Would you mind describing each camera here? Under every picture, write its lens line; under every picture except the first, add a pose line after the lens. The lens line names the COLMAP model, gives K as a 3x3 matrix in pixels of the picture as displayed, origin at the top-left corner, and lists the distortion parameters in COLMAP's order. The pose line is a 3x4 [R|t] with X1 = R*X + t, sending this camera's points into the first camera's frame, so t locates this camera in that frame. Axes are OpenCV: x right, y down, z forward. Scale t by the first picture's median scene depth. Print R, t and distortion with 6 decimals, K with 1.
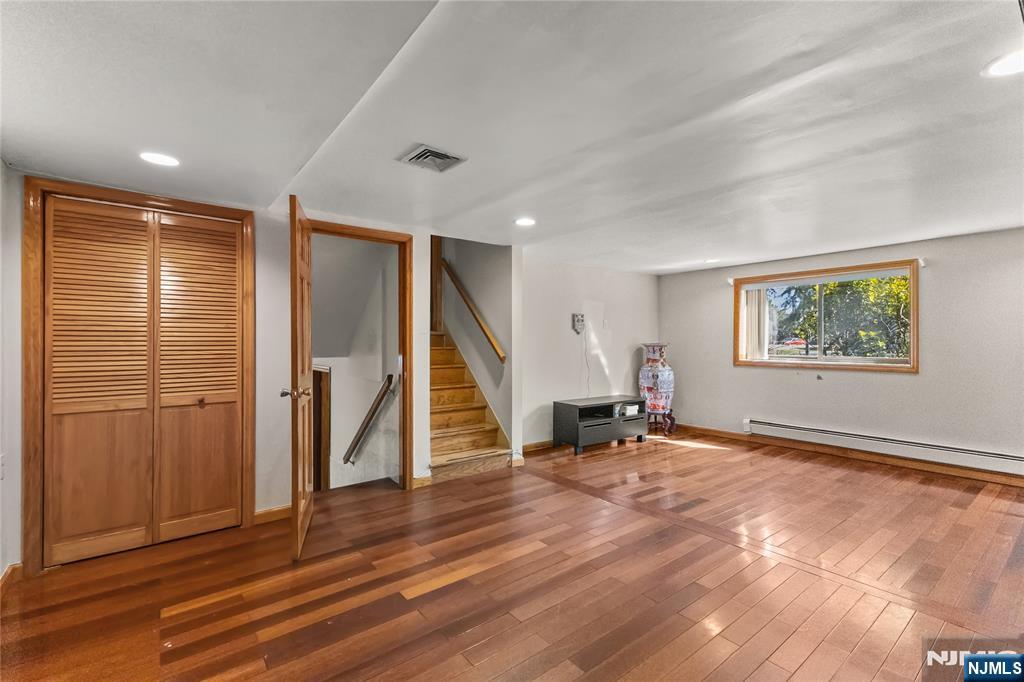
lens RADIAL K [[444.4, 0, 511.1], [0, 444.4, 345.9], [0, 0, 1]] dist [-0.000253, -0.000032]
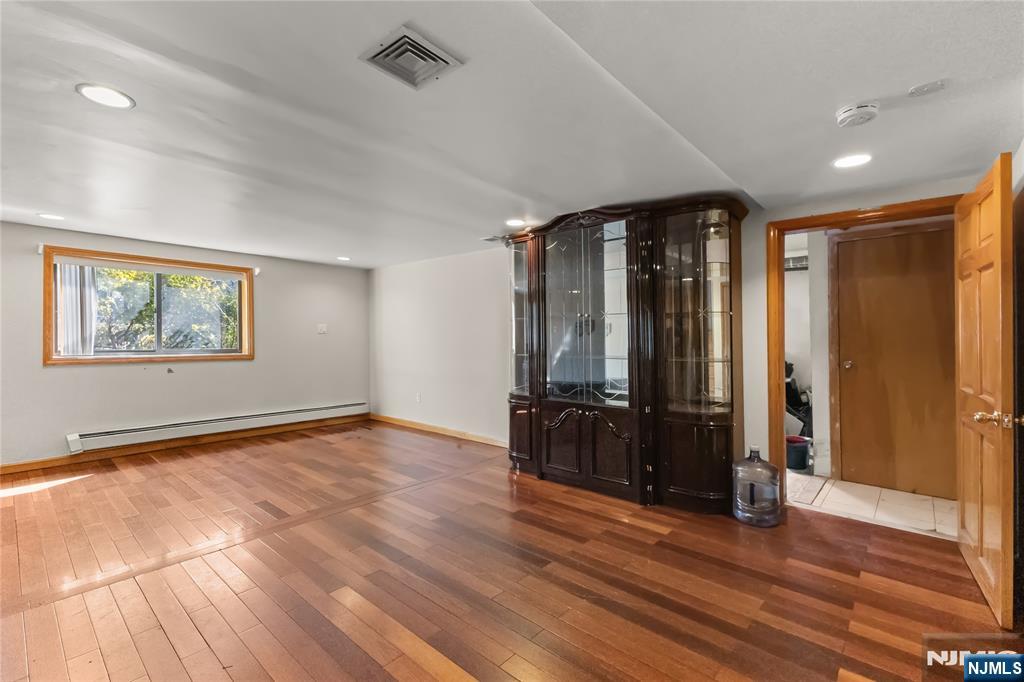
lens RADIAL K [[448.8, 0, 511.1], [0, 448.8, 336.5], [0, 0, 1]] dist [0.000033, -0.000003]
pose [[-0.190304, 0.004761, 0.981714, -0.379408], [0.003110, 0.999986, -0.004246, 0.002808], [-0.981720, 0.002245, -0.190316, 0.427202]]
